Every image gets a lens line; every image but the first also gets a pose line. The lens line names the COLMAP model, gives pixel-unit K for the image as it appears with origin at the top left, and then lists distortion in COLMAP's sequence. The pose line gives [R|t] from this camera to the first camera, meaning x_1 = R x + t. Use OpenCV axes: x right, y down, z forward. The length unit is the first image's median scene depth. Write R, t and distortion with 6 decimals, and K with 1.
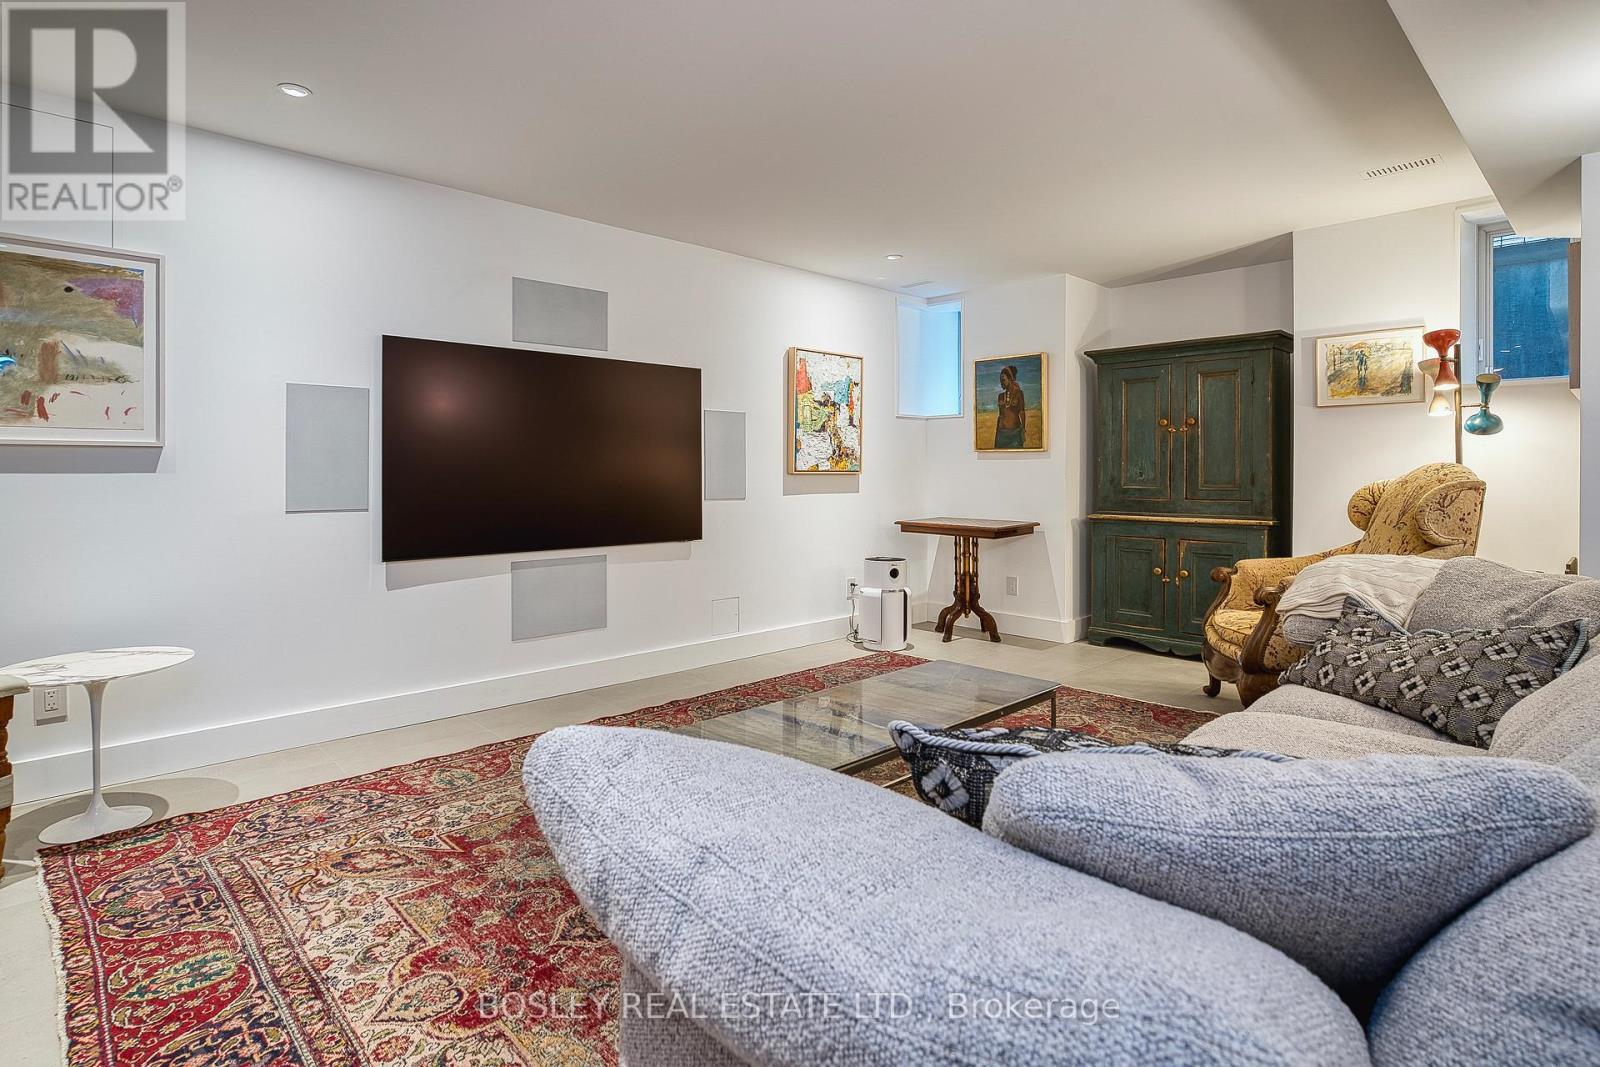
lens RADIAL K [[827.4, 0, 800.2], [0, 827.4, 469.5], [0, 0, 1]] dist [0.000548, 0.000214]
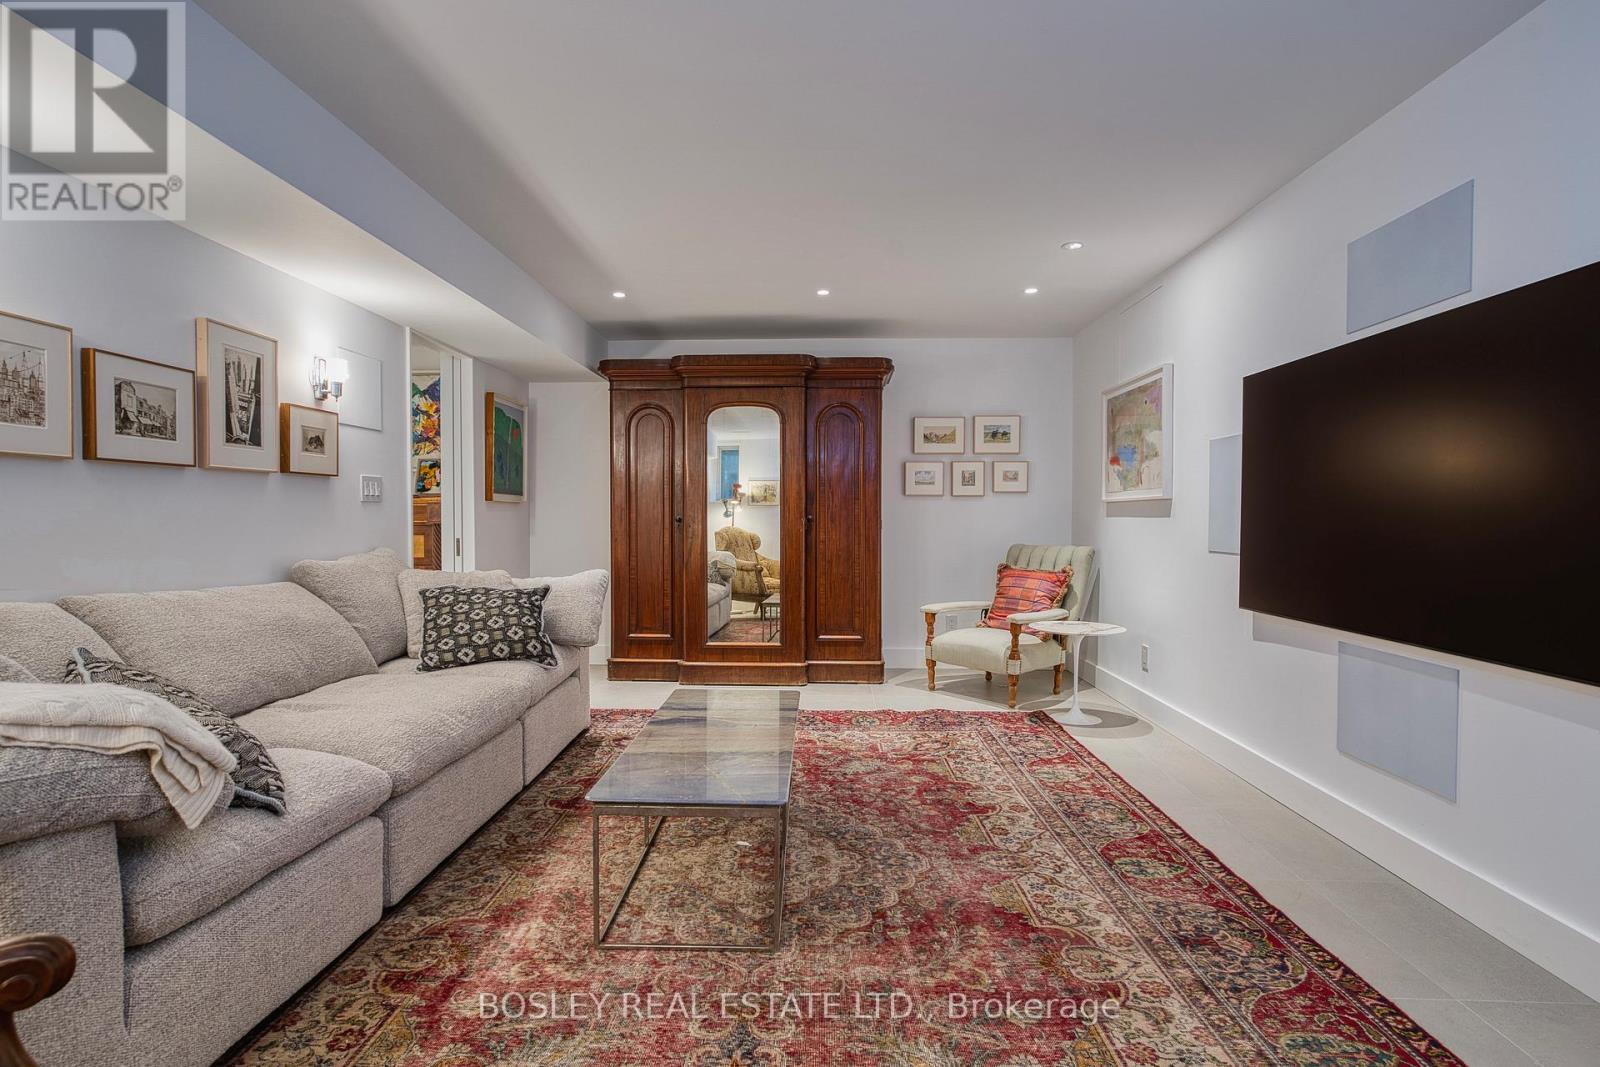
lens RADIAL K [[837.6, 0, 800.0], [0, 837.6, 533.5], [0, 0, 1]] dist [-0.001648, -0.000171]
pose [[-0.725270, 0.014195, -0.688318, 0.764591], [-0.000318, 0.999780, 0.020954, 0.002584], [0.688464, 0.015417, -0.725106, 1.843456]]
